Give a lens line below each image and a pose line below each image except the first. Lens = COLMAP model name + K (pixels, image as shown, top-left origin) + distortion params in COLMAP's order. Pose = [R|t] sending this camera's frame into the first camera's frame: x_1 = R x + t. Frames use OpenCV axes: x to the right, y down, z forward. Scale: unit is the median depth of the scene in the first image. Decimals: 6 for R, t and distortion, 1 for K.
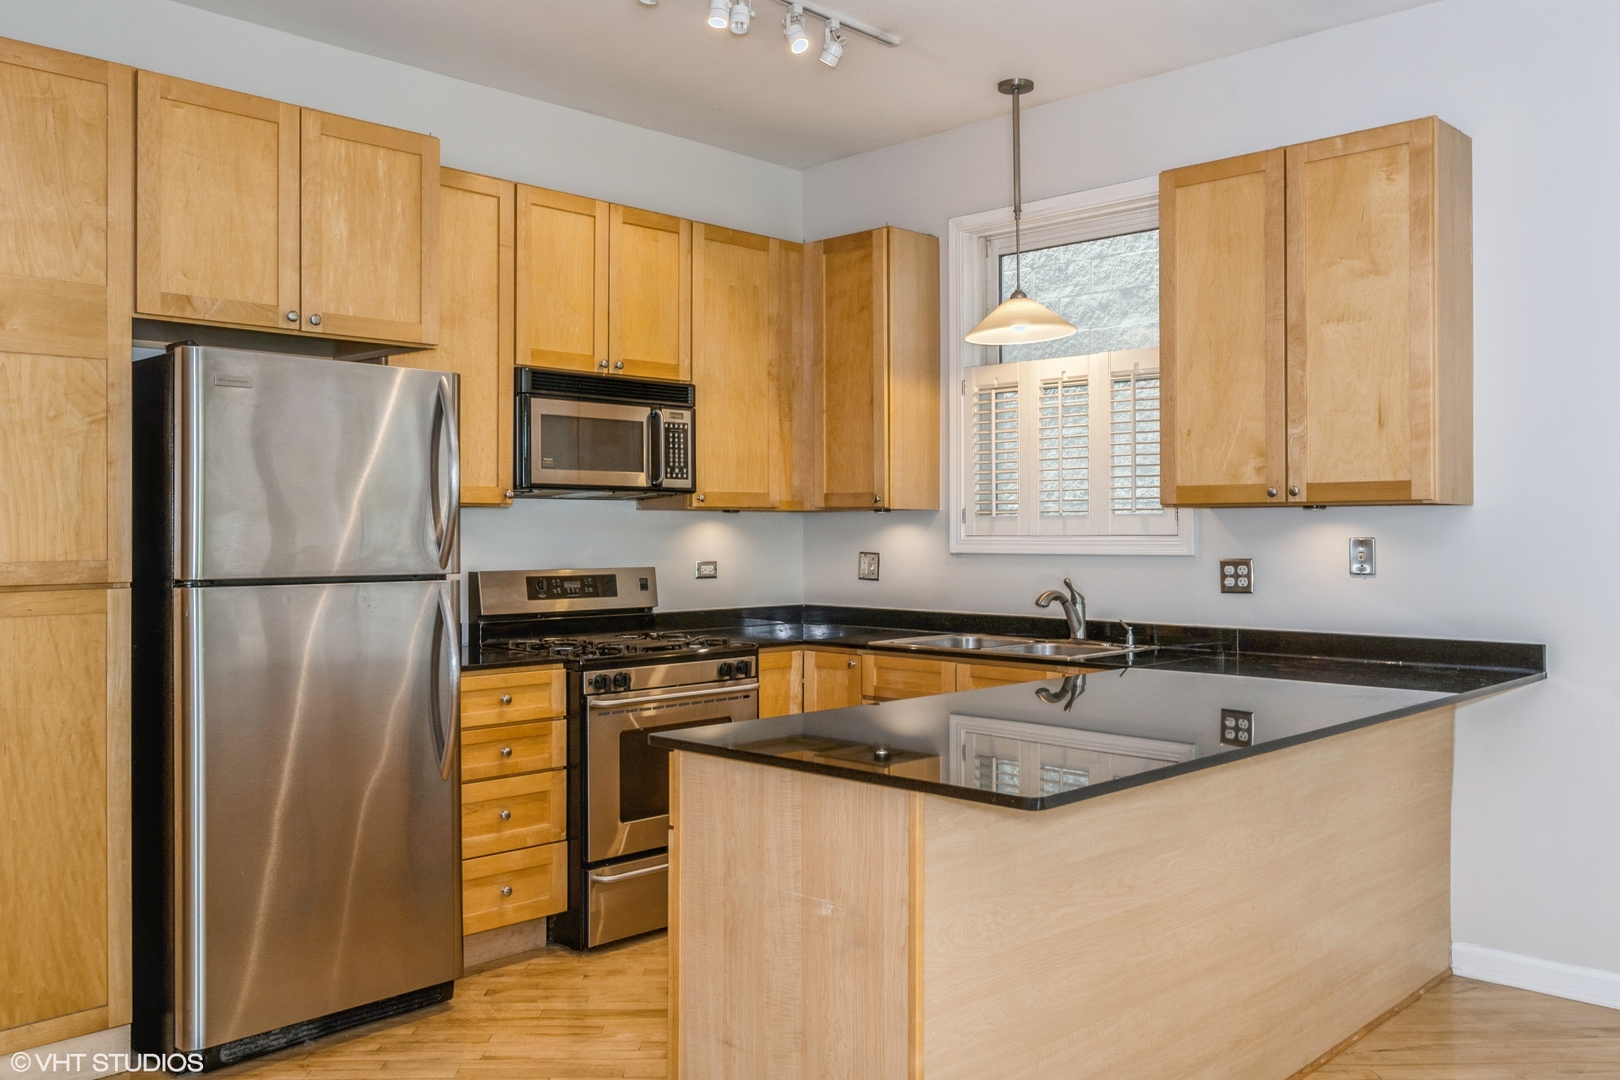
lens RADIAL K [[1350.3, 0, 810.0], [0, 1350.3, 540.0], [0, 0, 1]] dist [-0.012258, -0.003725]
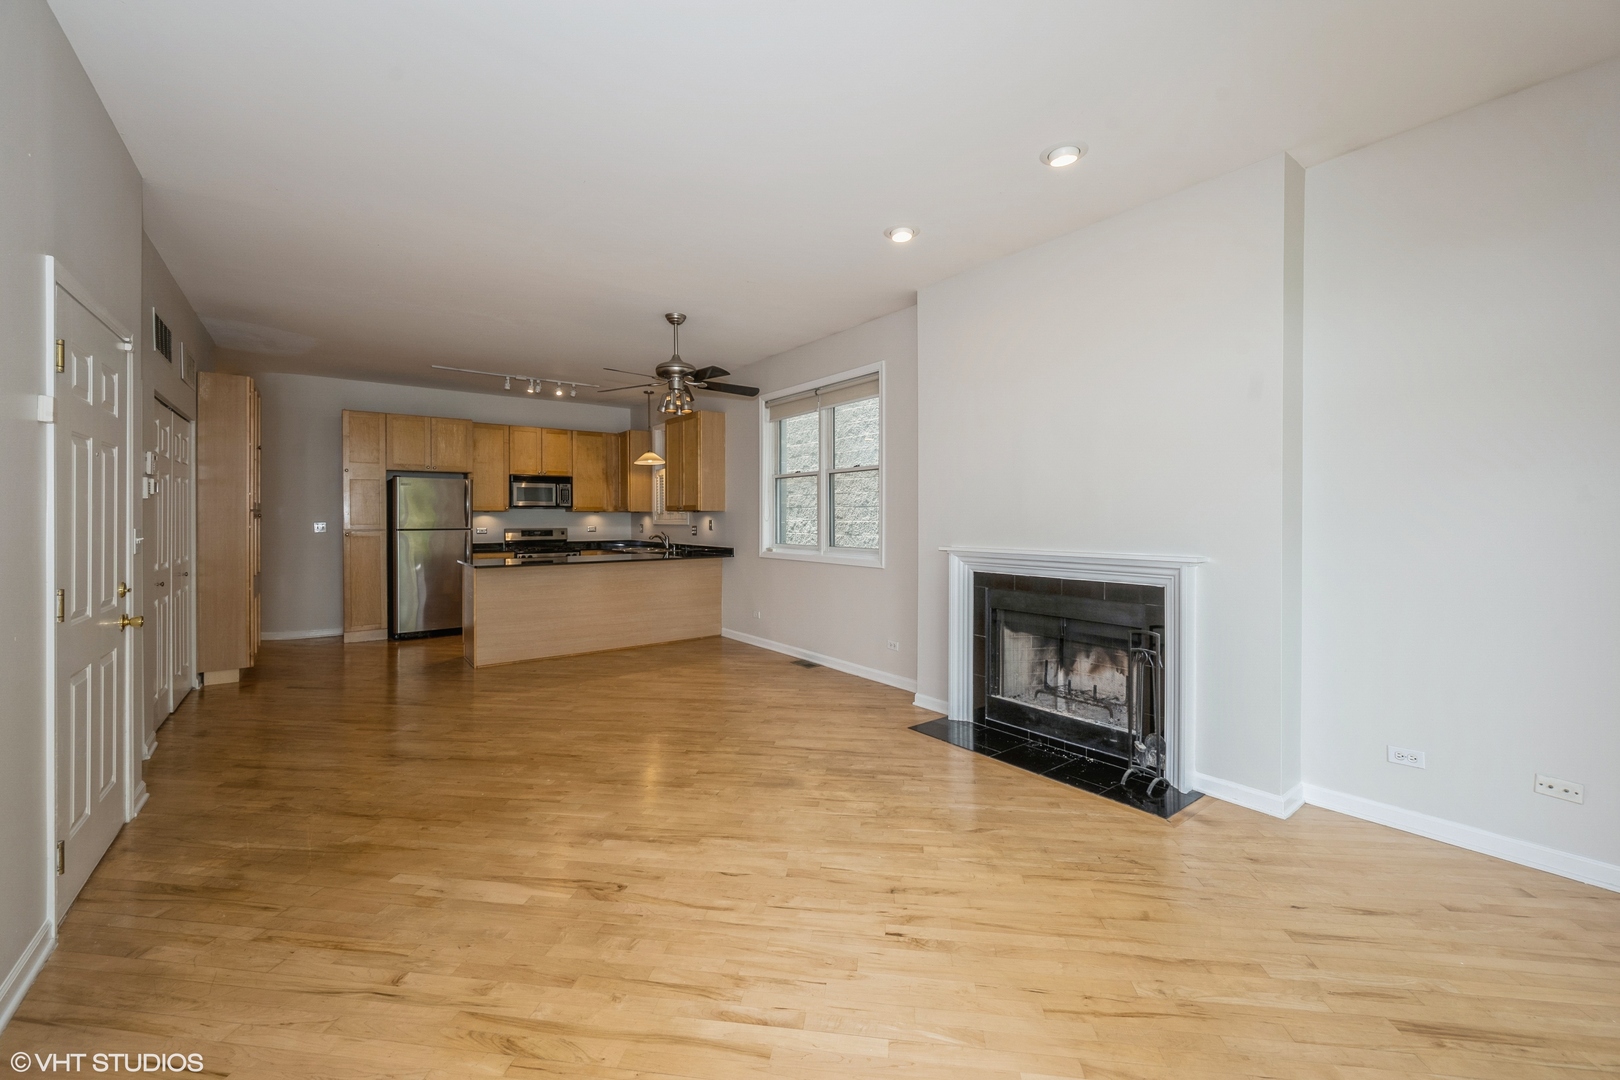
lens RADIAL K [[652.8, 0, 810.0], [0, 652.8, 540.0], [0, 0, 1]] dist [0.000207, 0.000000]
pose [[0.985895, 0.004284, -0.167309, 0.874662], [0.000027, 0.999668, 0.025760, 0.007580], [0.167364, -0.025401, 0.985568, -0.633074]]
